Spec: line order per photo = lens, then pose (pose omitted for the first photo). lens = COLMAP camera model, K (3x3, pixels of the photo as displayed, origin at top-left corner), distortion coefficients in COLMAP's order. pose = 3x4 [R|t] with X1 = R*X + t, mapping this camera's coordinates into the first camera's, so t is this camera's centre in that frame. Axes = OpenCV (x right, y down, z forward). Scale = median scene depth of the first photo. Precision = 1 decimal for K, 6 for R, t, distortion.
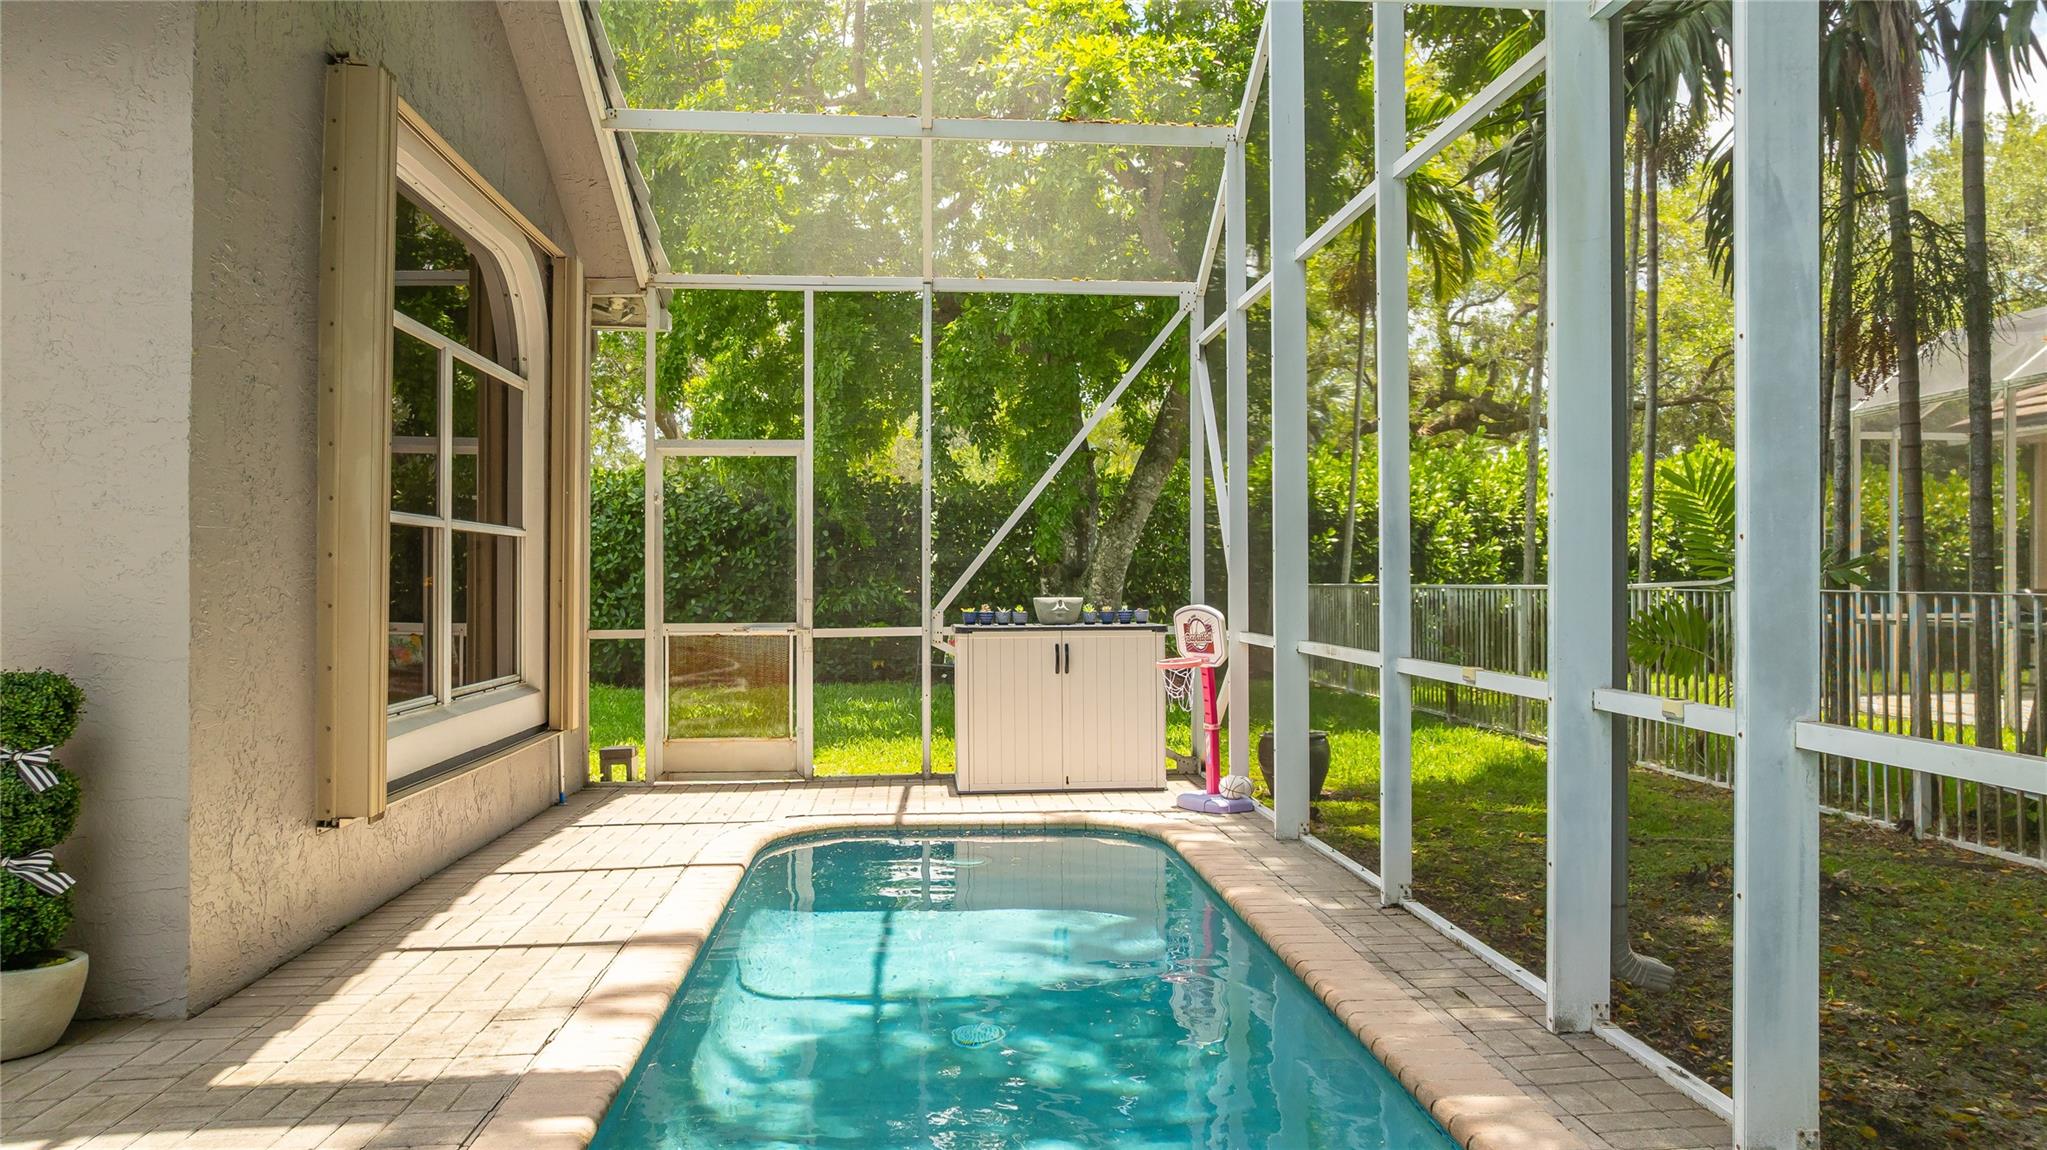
lens RADIAL K [[1440.8, 0, 1021.8], [0, 1440.8, 565.0], [0, 0, 1]] dist [-0.024416, 0.023834]
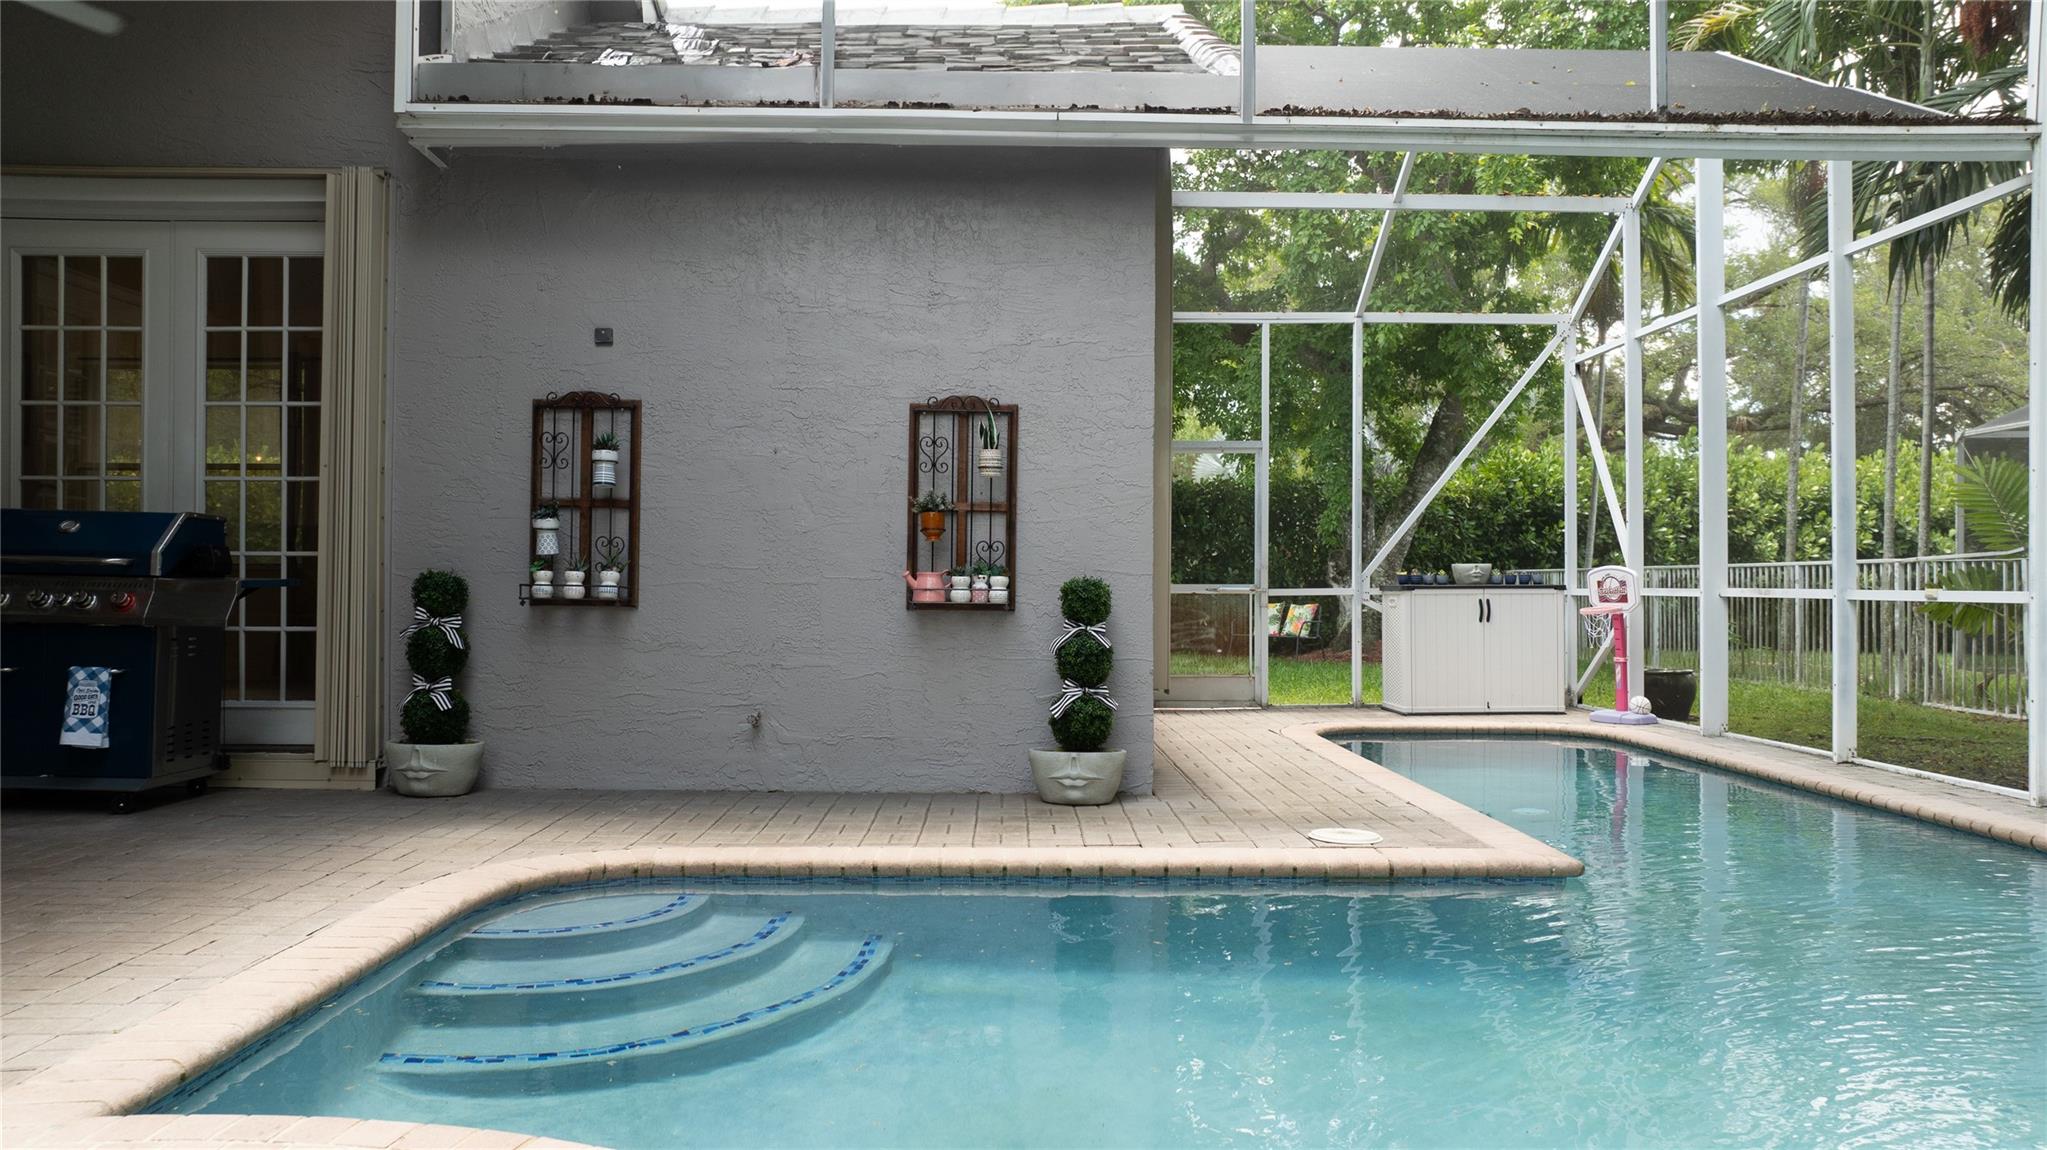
lens RADIAL K [[1440.8, 0, 1023.7], [0, 1440.8, 570.0], [0, 0, 1]] dist [-0.024416, 0.023834]
pose [[0.997815, 0.001115, -0.066068, -0.287339], [-0.001086, 0.999999, 0.000469, 0.027981], [0.066068, -0.000396, 0.997815, -0.295175]]
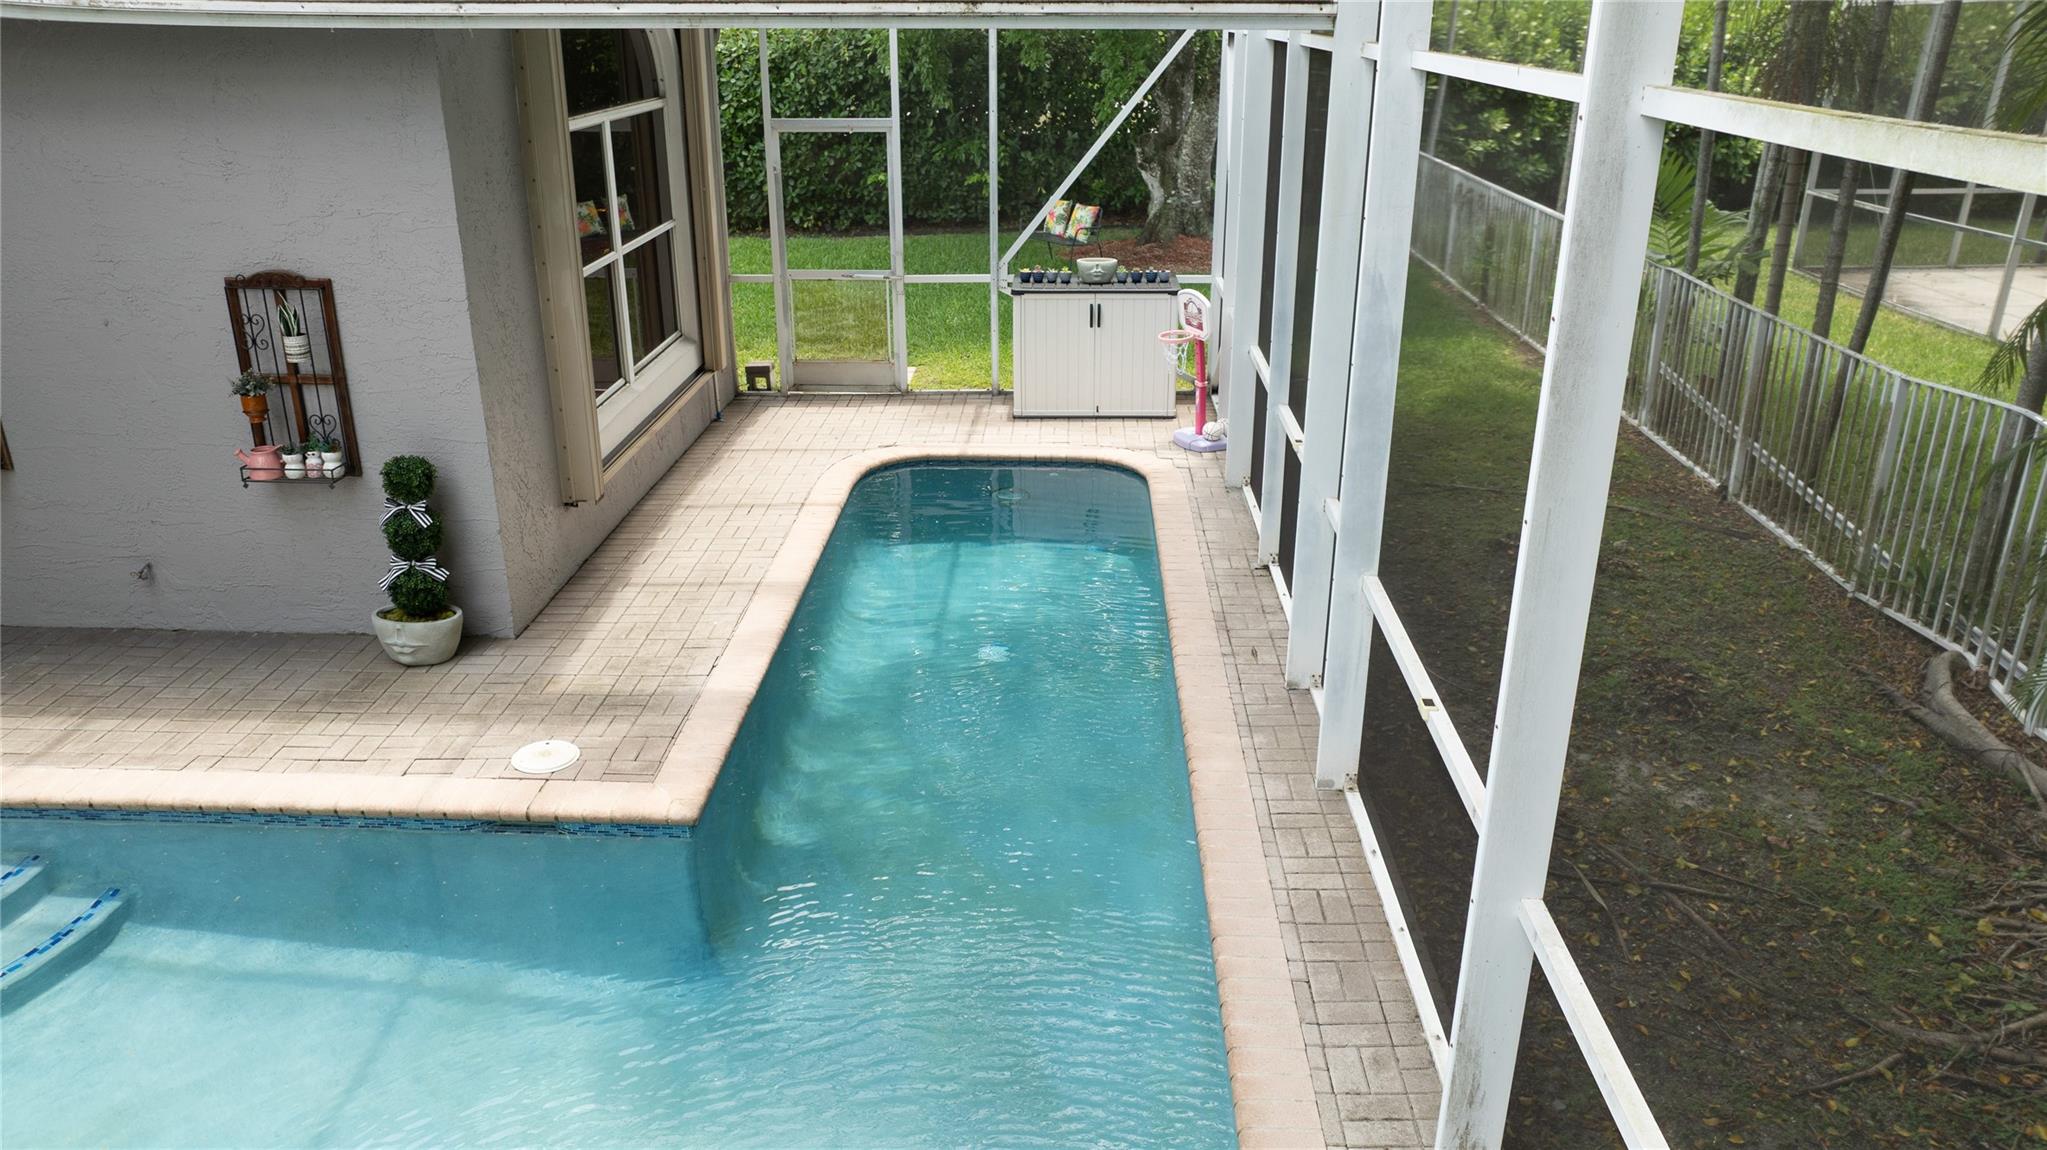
lens RADIAL K [[1440.8, 0, 1014.3], [0, 1440.8, 568.4], [0, 0, 1]] dist [-0.024416, 0.023834]
pose [[0.993119, 0.041564, -0.109485, 0.102020], [0.002729, 0.926429, 0.376460, -0.198766], [0.117077, -0.374169, 0.919941, -0.245126]]
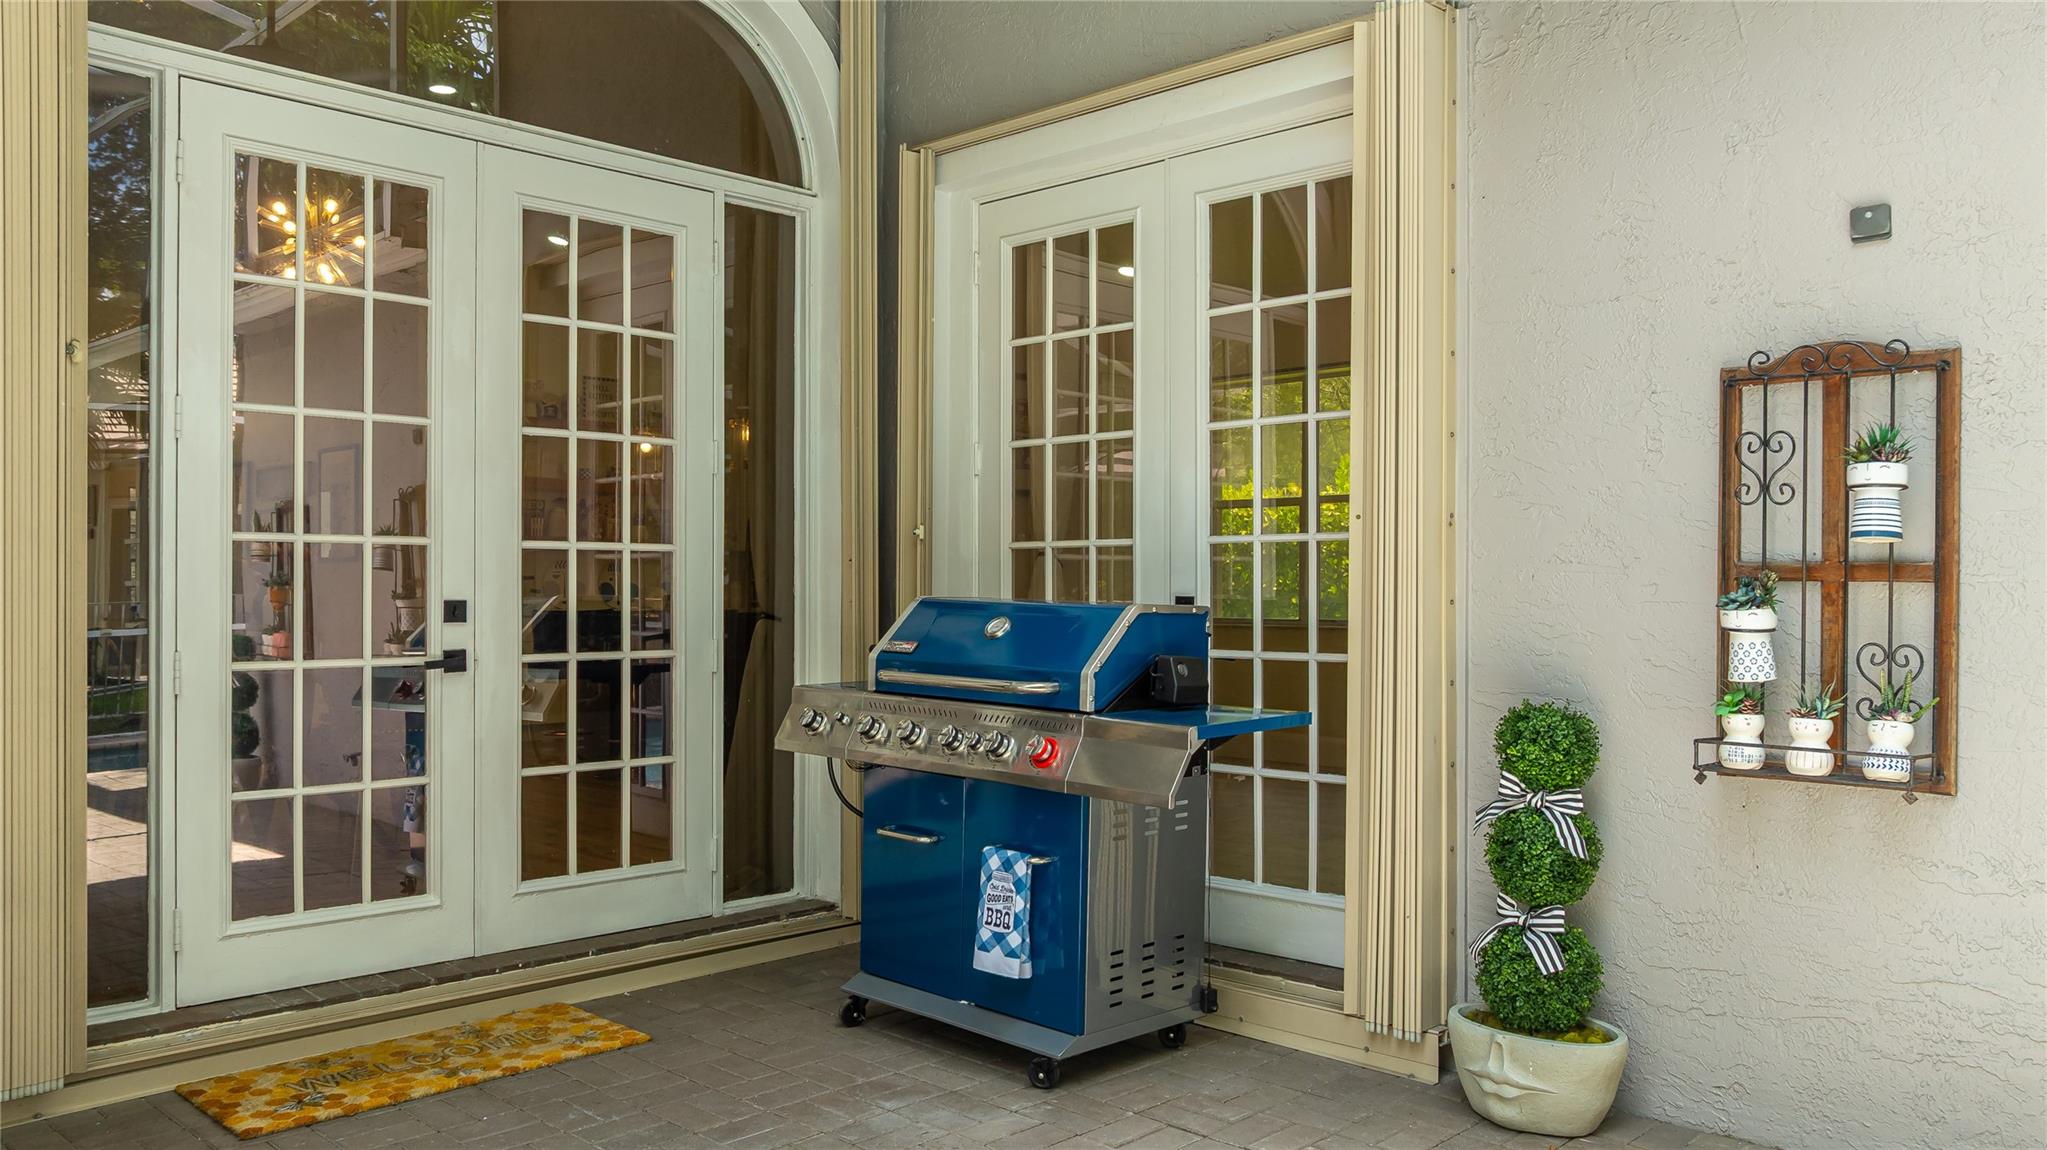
lens RADIAL K [[1560.7, 0, 1012.8], [0, 1560.7, 586.0], [0, 0, 1]] dist [-0.028148, 0.009254]
pose [[0.663574, -0.005079, -0.748093, -0.409515], [0.009006, 0.999959, 0.001199, -0.005063], [0.748056, -0.007533, 0.663592, 0.022423]]
